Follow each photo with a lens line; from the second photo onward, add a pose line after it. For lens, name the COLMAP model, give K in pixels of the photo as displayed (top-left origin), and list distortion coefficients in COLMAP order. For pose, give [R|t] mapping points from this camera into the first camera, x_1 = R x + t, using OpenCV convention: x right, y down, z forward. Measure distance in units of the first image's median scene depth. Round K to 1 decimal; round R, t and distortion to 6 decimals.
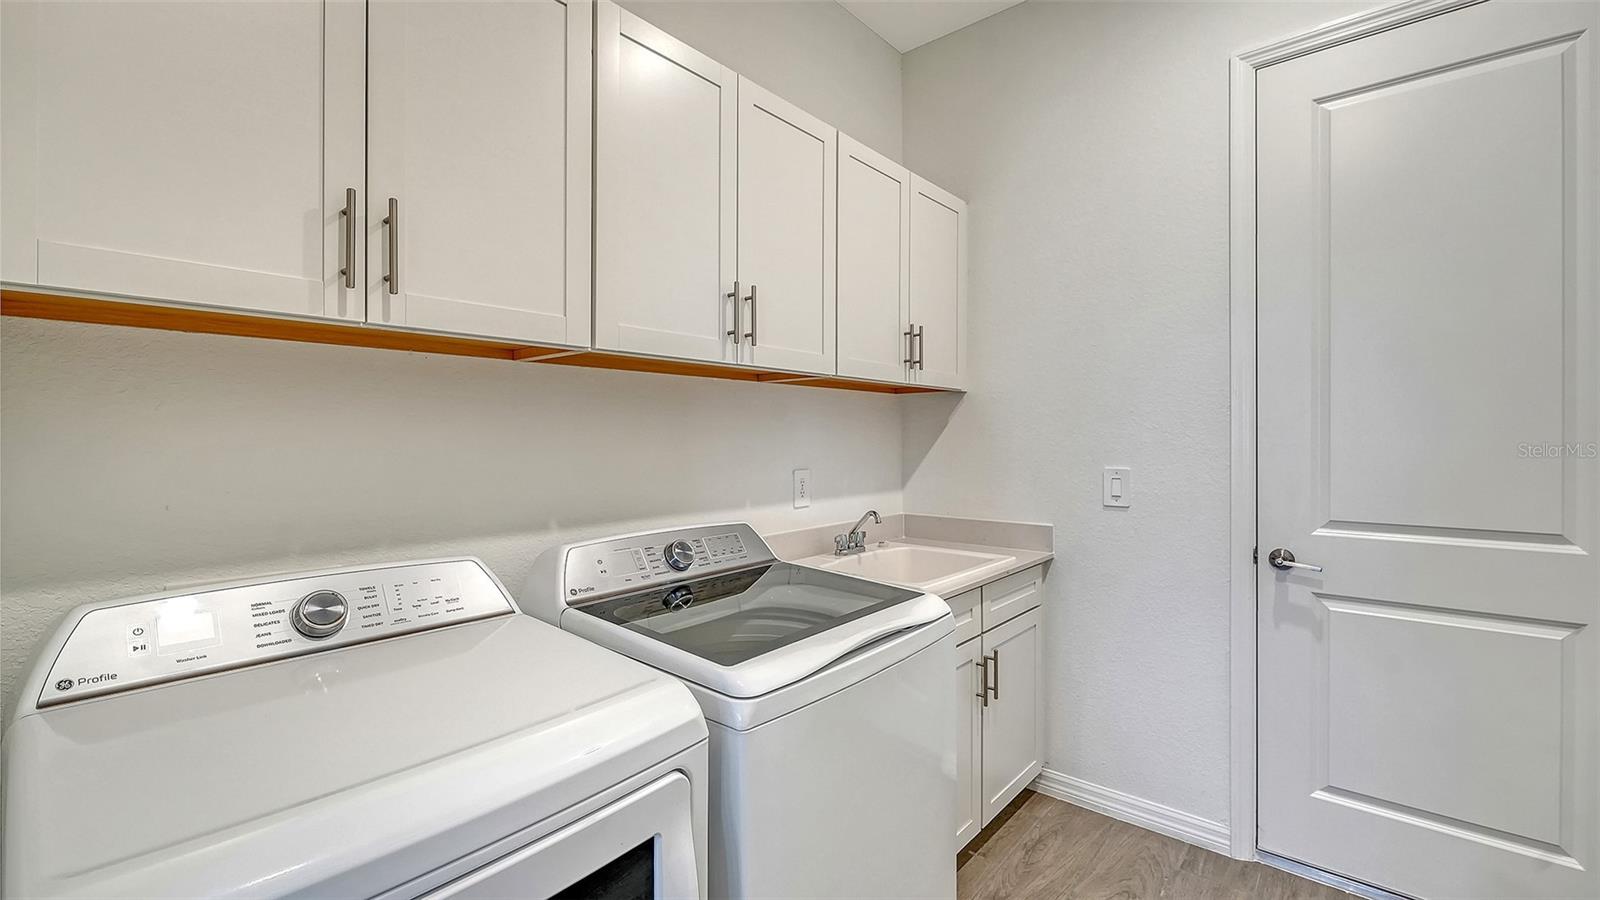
lens RADIAL K [[667.3, 0, 791.0], [0, 667.3, 444.7], [0, 0, 1]] dist [0.001556, -0.001042]
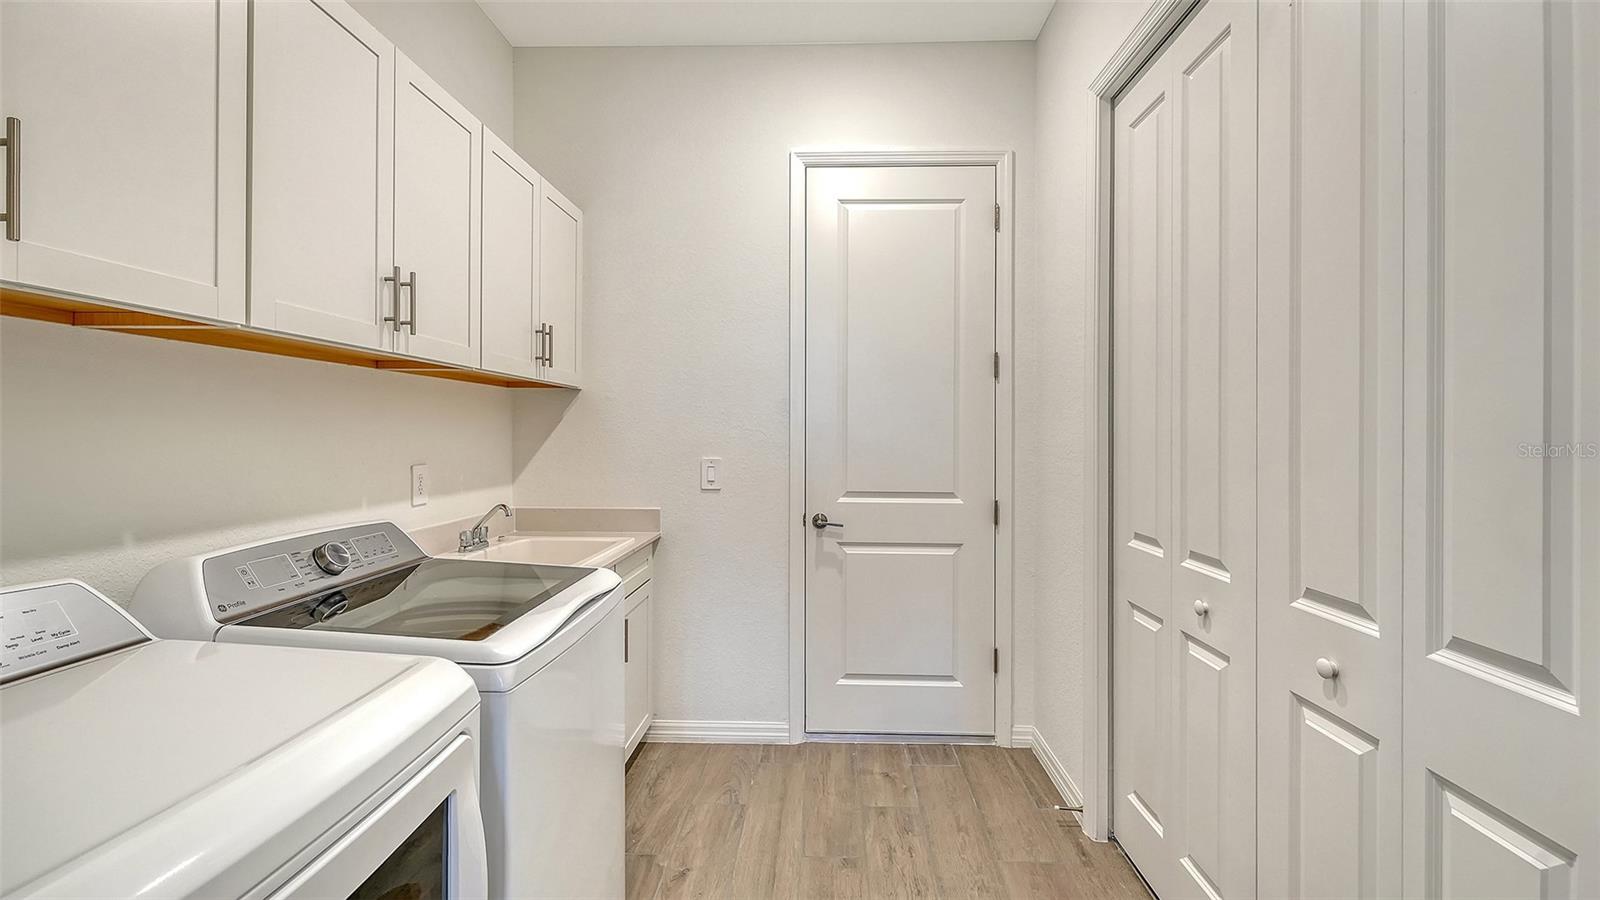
lens RADIAL K [[667.3, 0, 809.4], [0, 667.3, 441.2], [0, 0, 1]] dist [0.001556, -0.001042]
pose [[0.781502, 0.000667, 0.623903, -0.159279], [-0.001998, 0.999997, 0.001432, 0.001959], [-0.623900, -0.002366, 0.781501, -0.082350]]
